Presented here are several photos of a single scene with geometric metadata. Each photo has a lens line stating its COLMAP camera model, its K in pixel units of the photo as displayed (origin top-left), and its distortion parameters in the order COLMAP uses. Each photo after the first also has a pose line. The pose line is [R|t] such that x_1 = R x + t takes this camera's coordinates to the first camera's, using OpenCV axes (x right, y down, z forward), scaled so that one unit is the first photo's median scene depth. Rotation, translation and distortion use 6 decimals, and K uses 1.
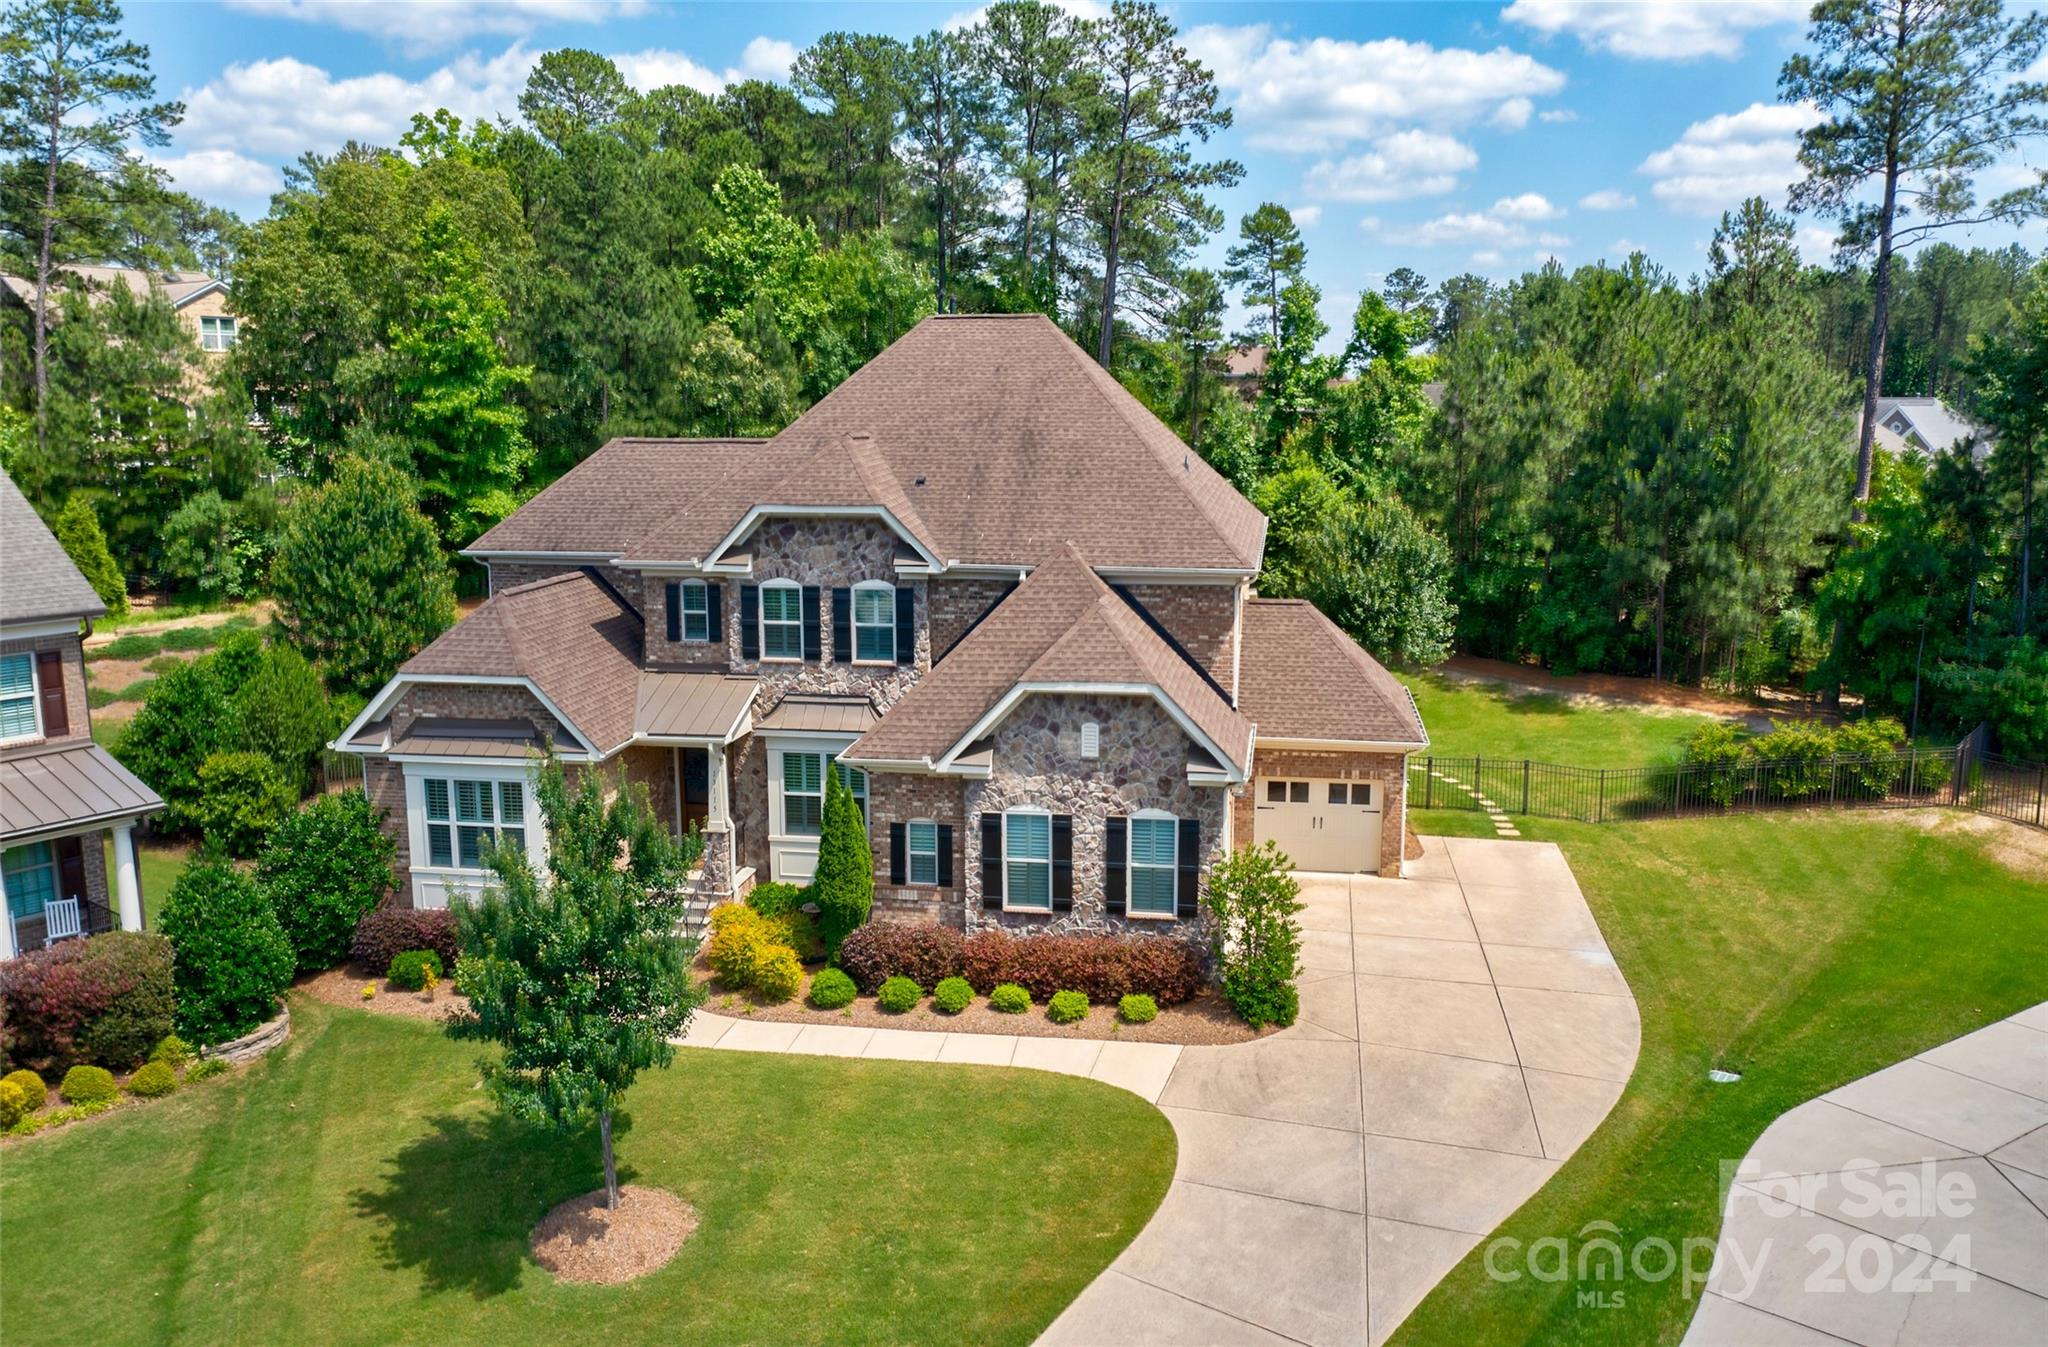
lens RADIAL K [[1656.6, 0, 1024.4], [0, 1656.6, 625.2], [0, 0, 1]] dist [-0.002345, 0.001815]
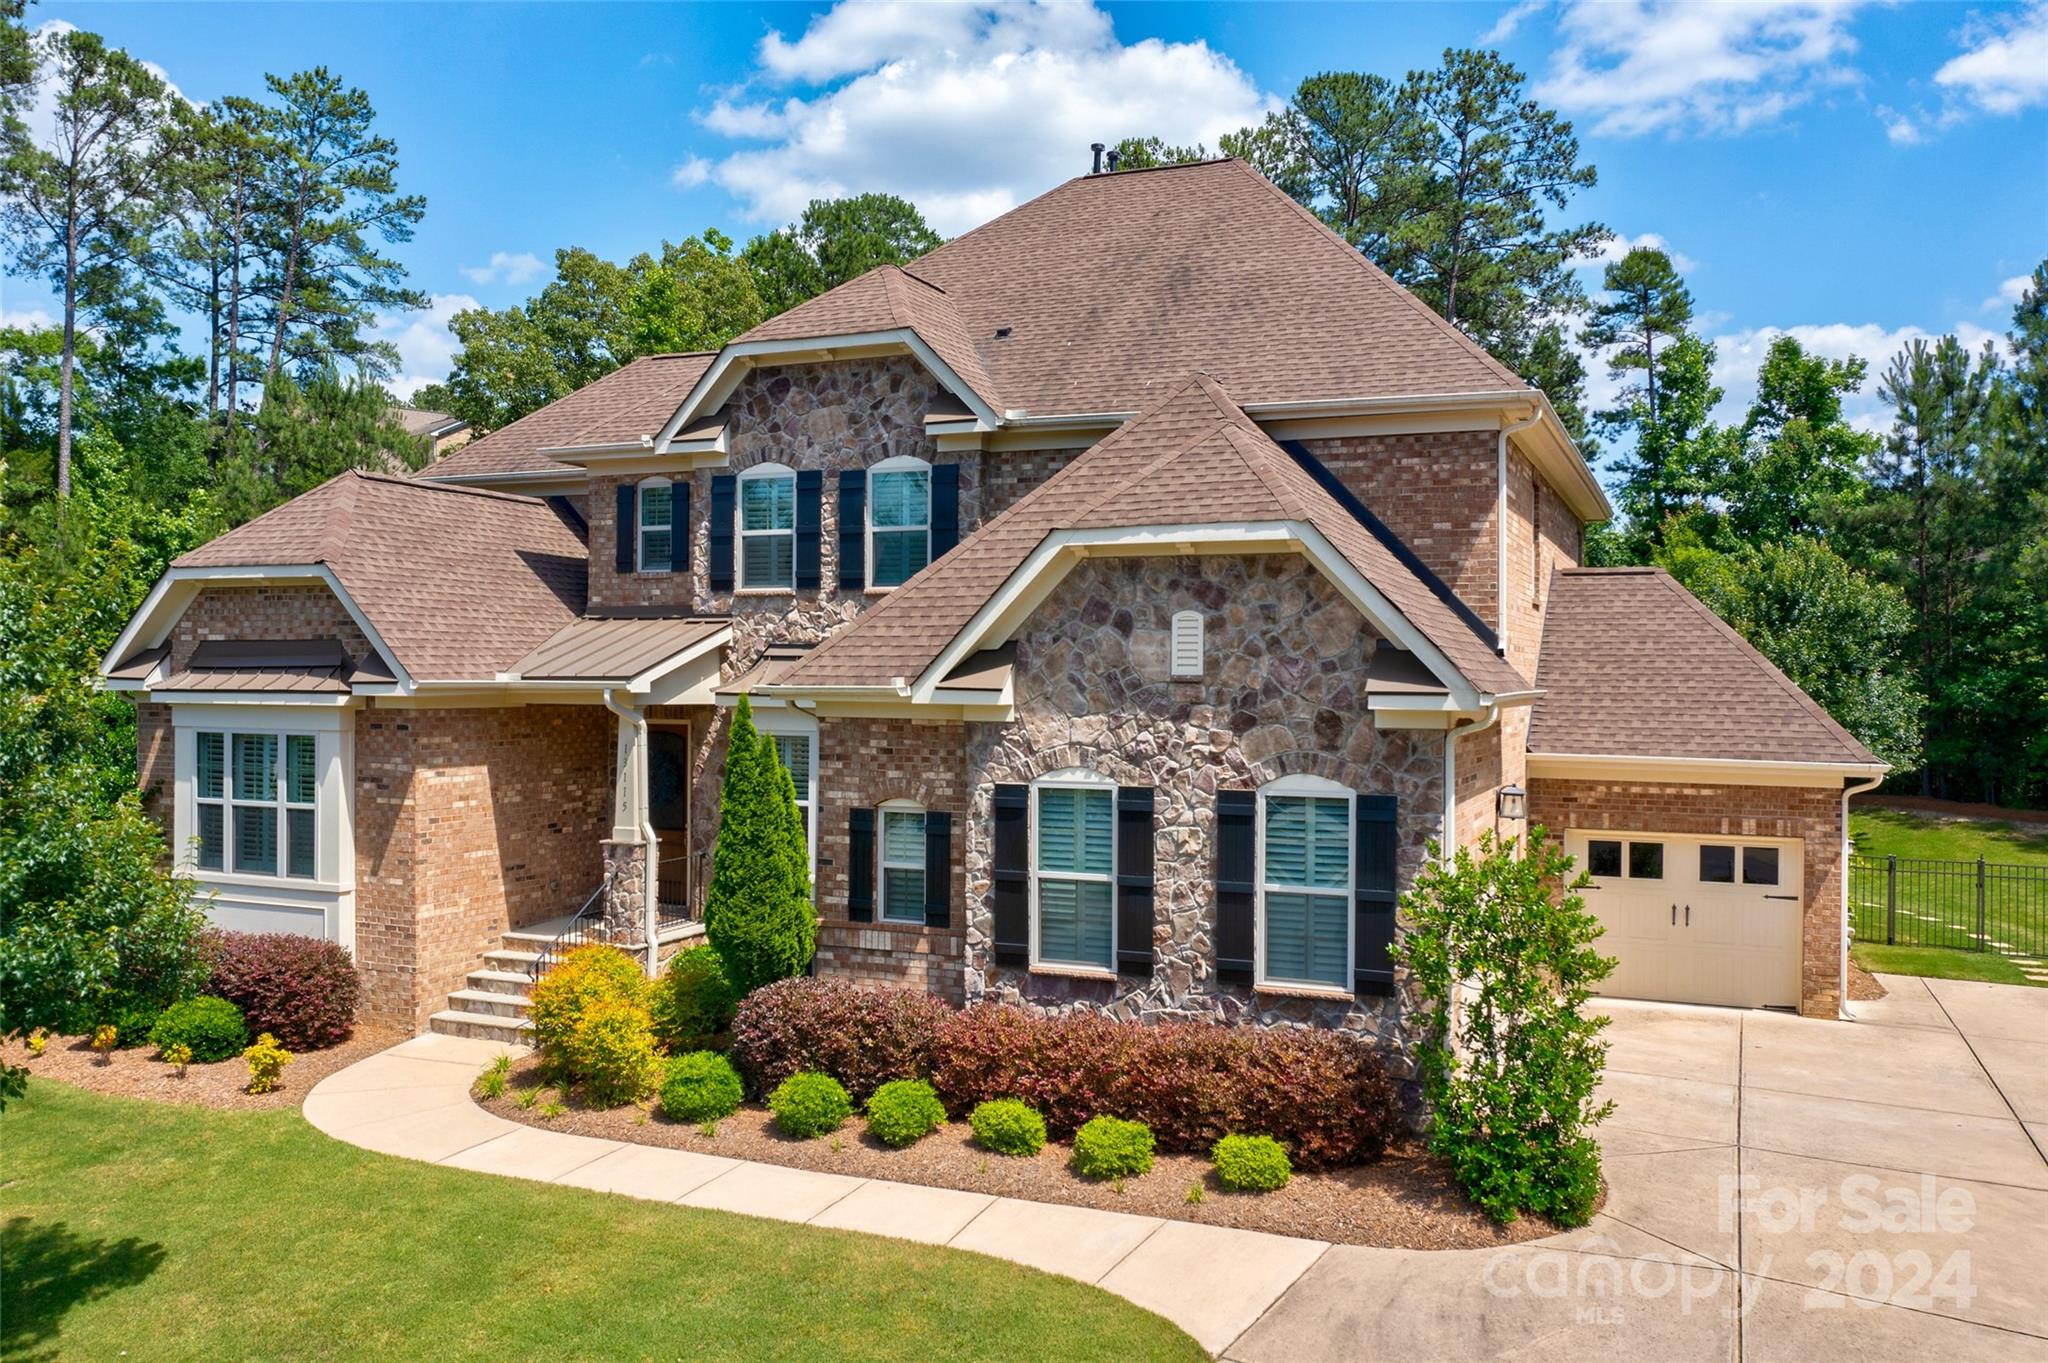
lens RADIAL K [[1597.9, 0, 1017.1], [0, 1597.9, 682.9], [0, 0, 1]] dist [-0.010987, -0.001299]
pose [[0.967621, 0.005974, -0.252338, 0.112171], [-0.042597, 0.989246, -0.139923, 0.150770], [0.248788, 0.146141, 0.957469, 0.483770]]
